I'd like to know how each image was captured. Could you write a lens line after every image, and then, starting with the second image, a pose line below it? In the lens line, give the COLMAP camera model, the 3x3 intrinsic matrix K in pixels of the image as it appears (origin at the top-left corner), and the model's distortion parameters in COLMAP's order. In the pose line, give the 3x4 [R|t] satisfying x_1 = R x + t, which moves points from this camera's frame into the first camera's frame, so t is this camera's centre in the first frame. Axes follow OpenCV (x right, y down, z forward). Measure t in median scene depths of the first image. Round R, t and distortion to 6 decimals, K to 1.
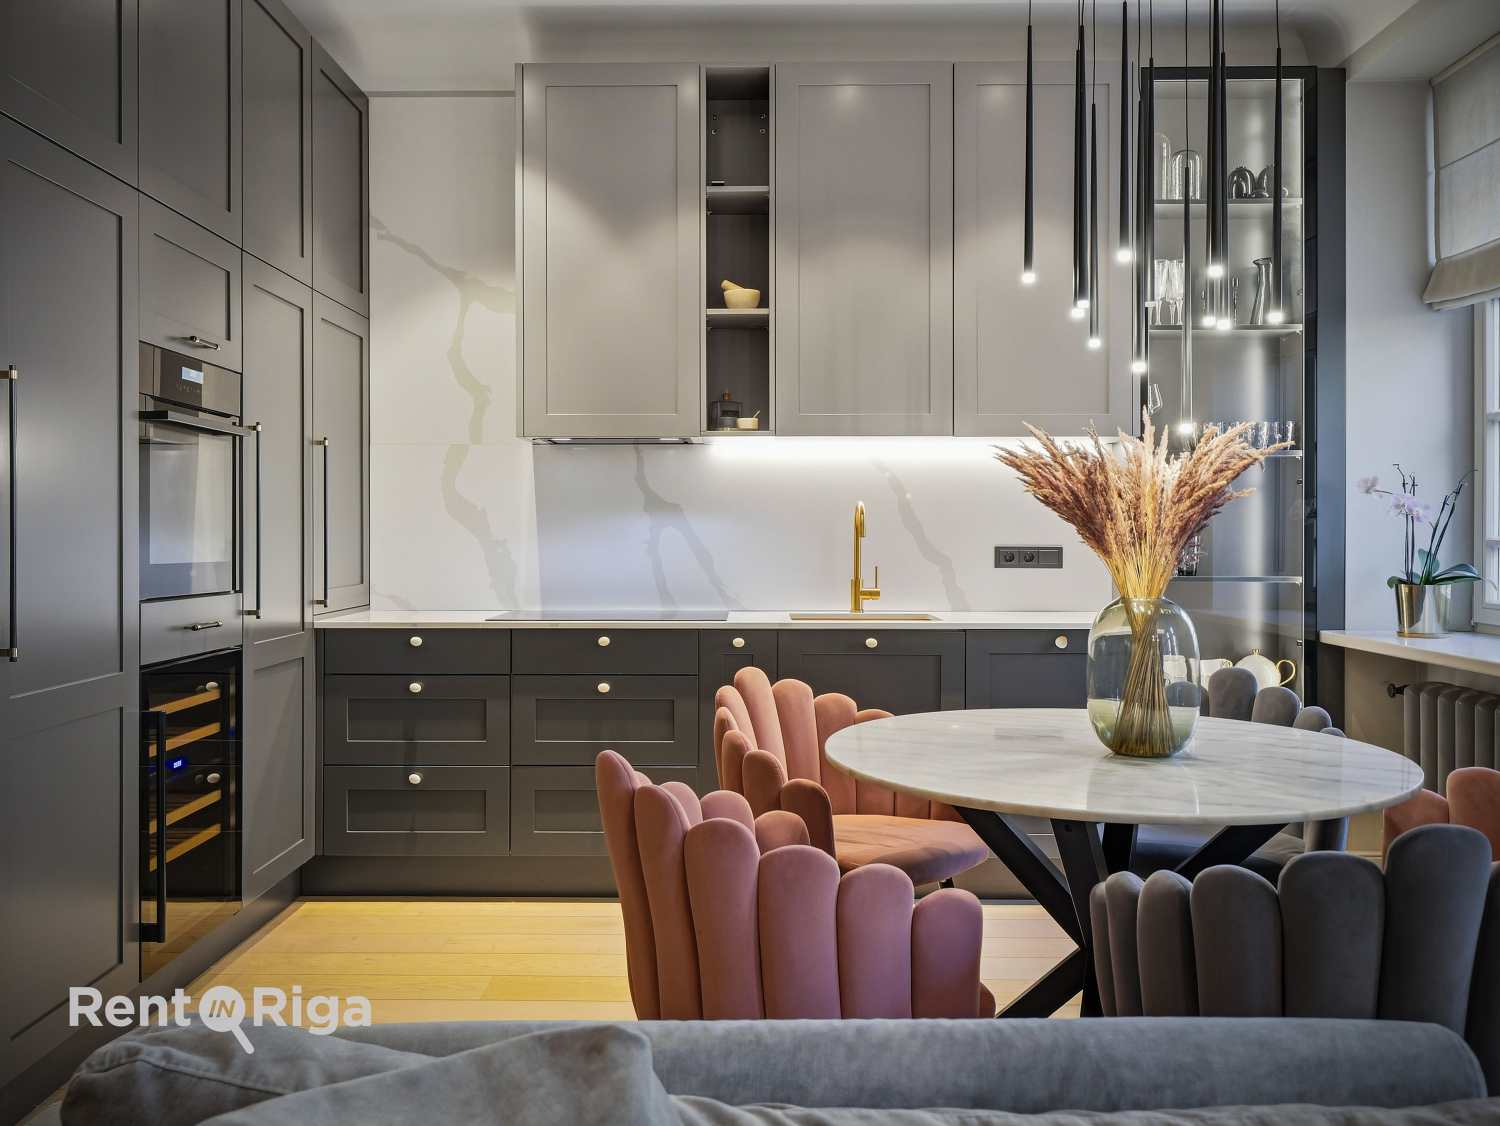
lens RADIAL K [[1305.1, 0, 737.4], [0, 1305.1, 553.0], [0, 0, 1]] dist [0.019884, -0.001841]
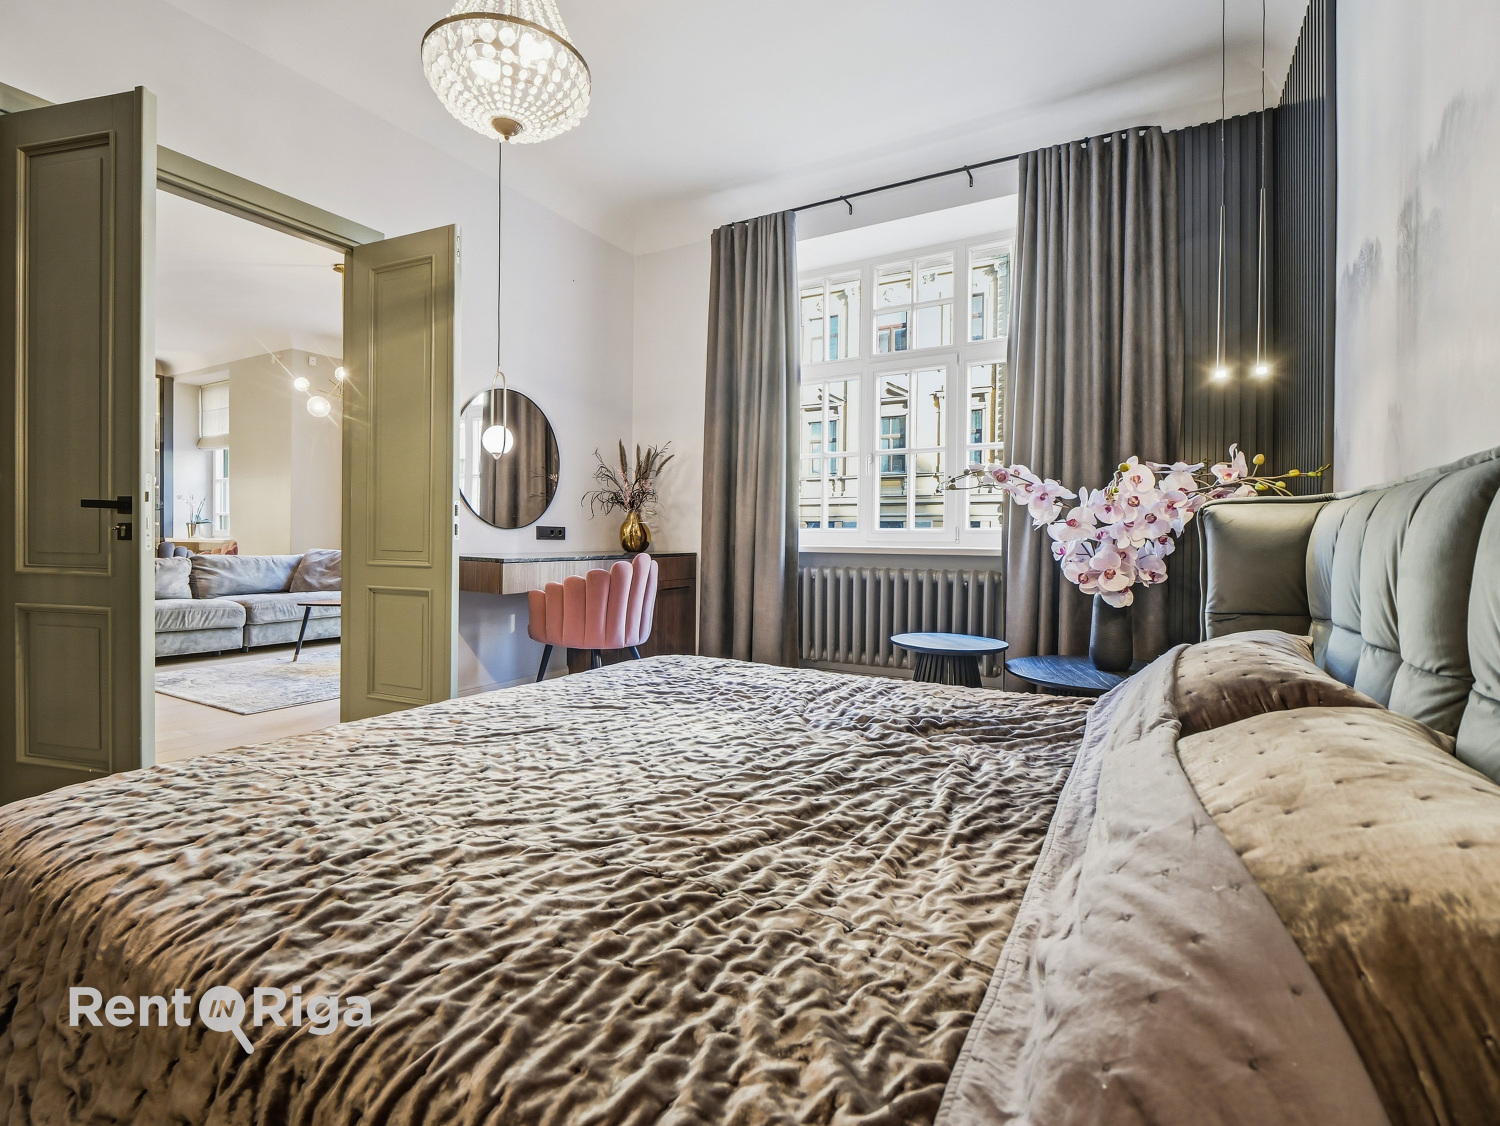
lens RADIAL K [[723.2, 0, 752.0], [0, 723.2, 557.7], [0, 0, 1]] dist [-0.029521, -0.000738]
pose [[0.477239, -0.013817, 0.878665, -0.463298], [-0.006101, 0.999800, 0.019036, 0.066915], [-0.878752, -0.014446, 0.477059, -1.265002]]
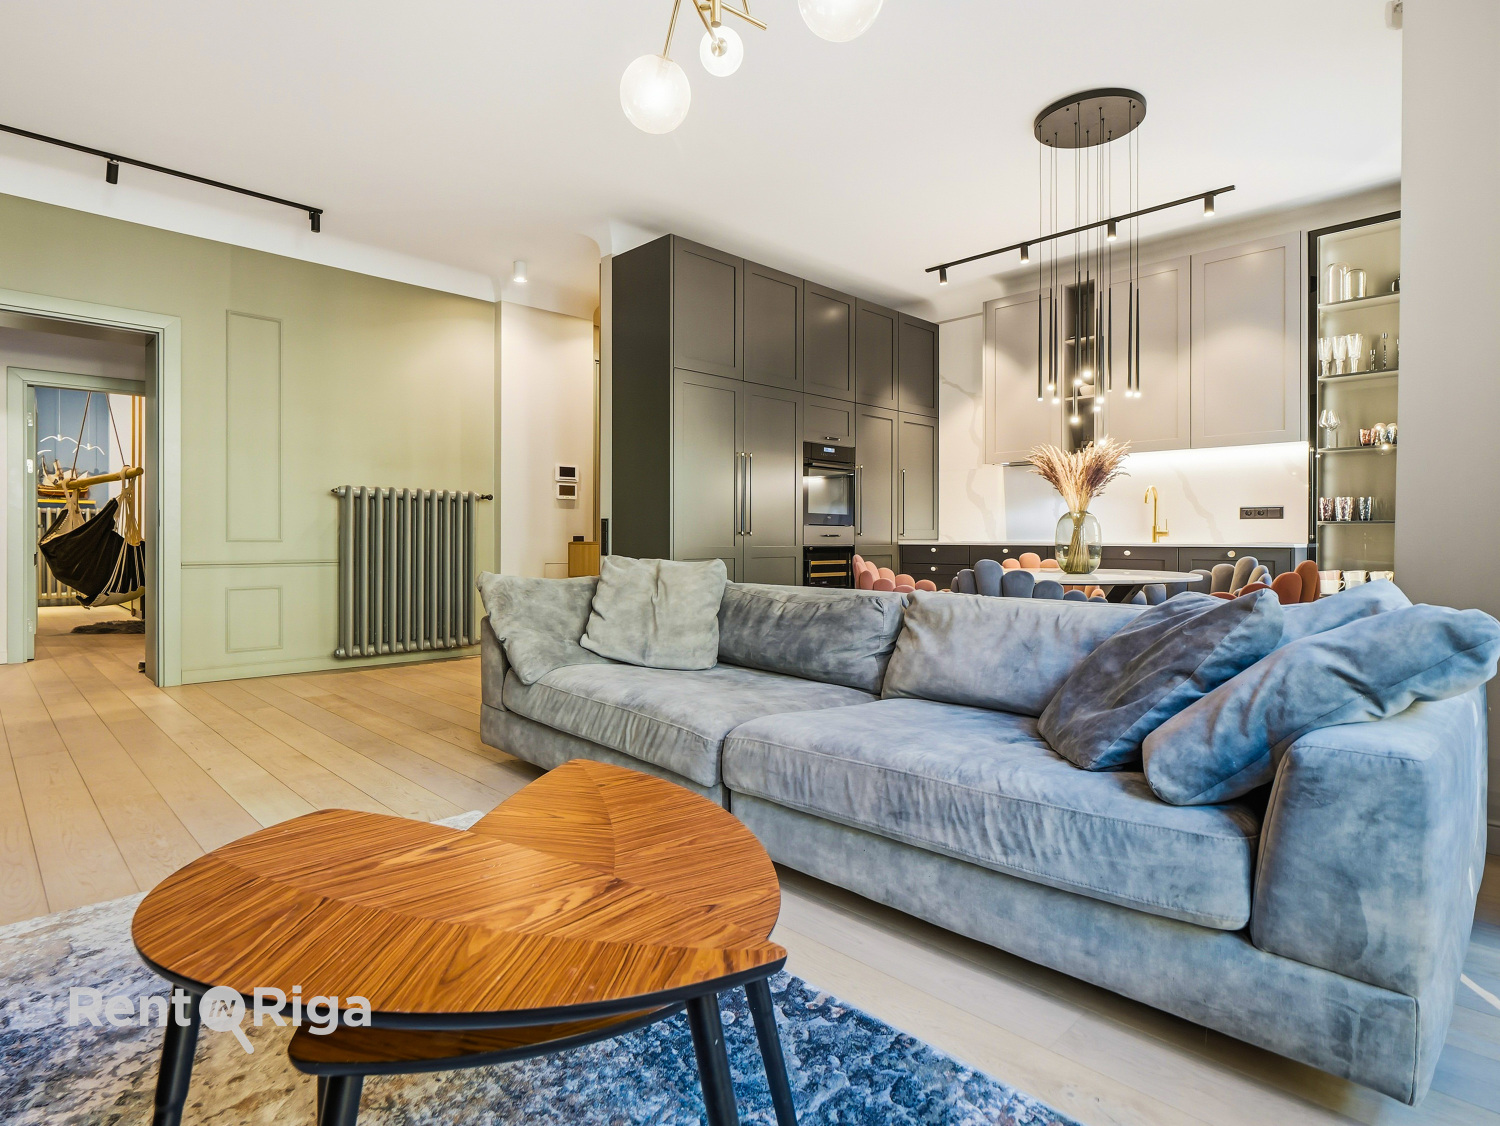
lens RADIAL K [[806.9, 0, 734.1], [0, 806.9, 540.2], [0, 0, 1]] dist [0.001355, -0.000084]
pose [[0.697786, 0.003727, -0.716296, 0.544259], [-0.010297, 0.999935, -0.004828, 0.056729], [0.716232, 0.010745, 0.697779, -0.302235]]
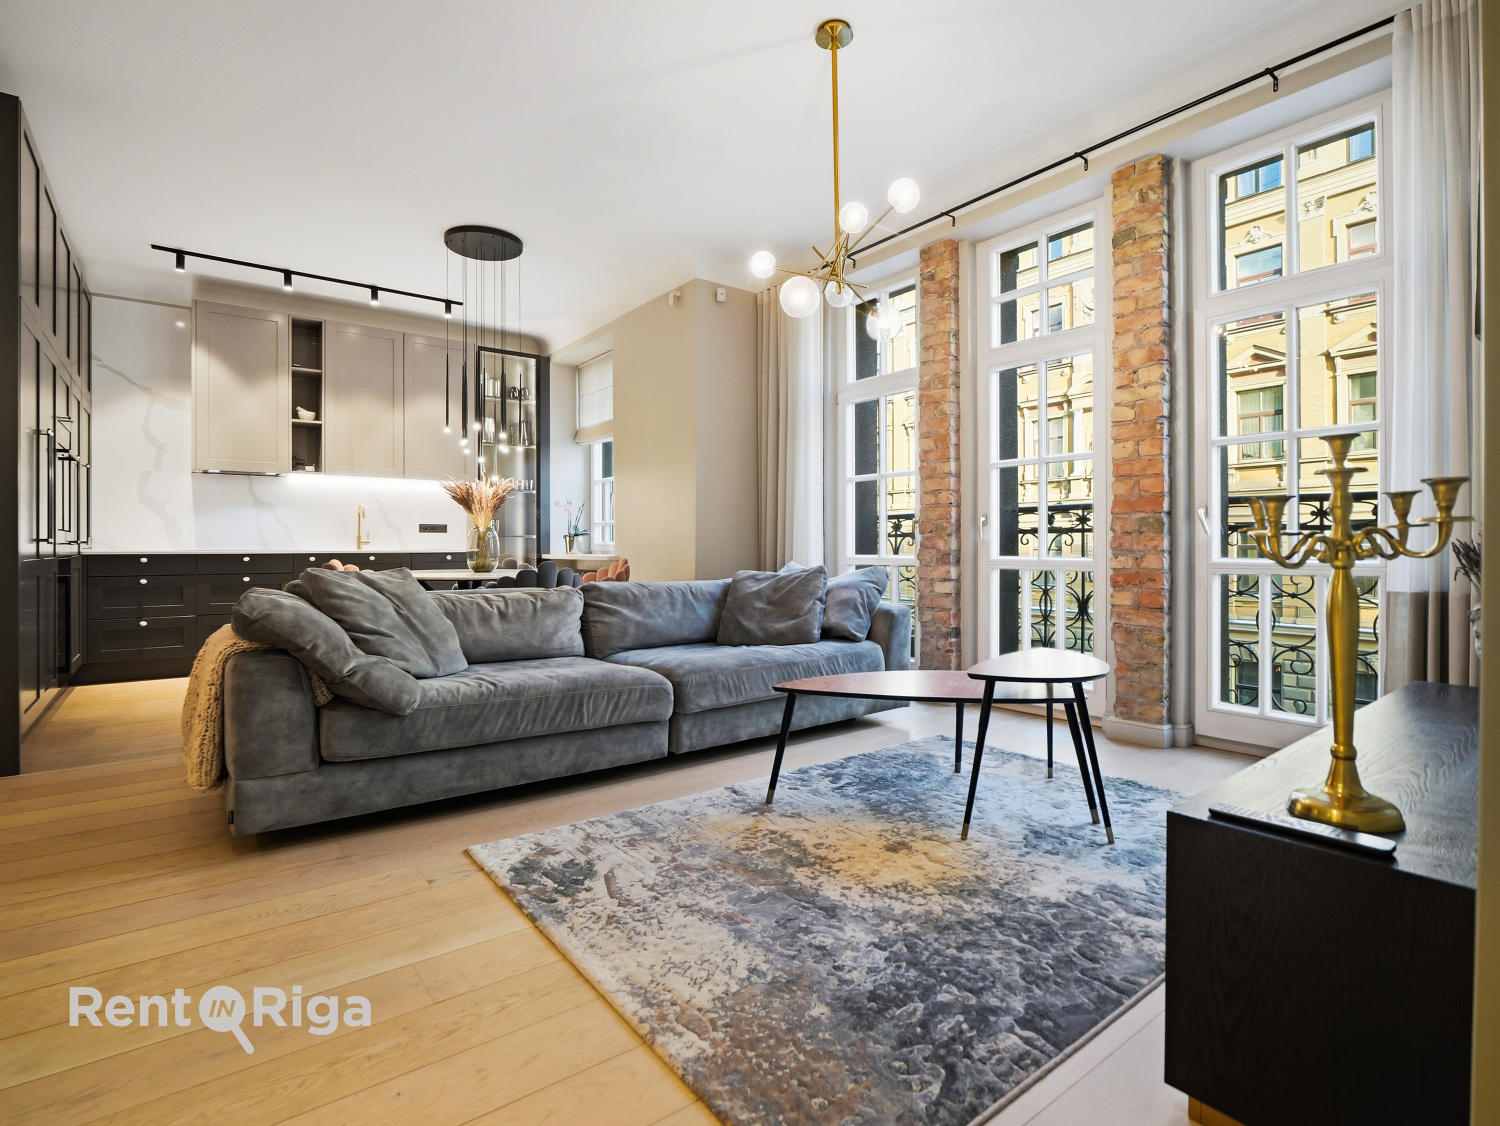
lens RADIAL K [[748.4, 0, 731.5], [0, 748.4, 541.6], [0, 0, 1]] dist [-0.003009, -0.000457]
pose [[0.803242, 0.001274, 0.595651, -0.186795], [0.008938, 0.999859, -0.014191, 0.058792], [-0.595586, 0.016723, 0.803118, -0.537768]]
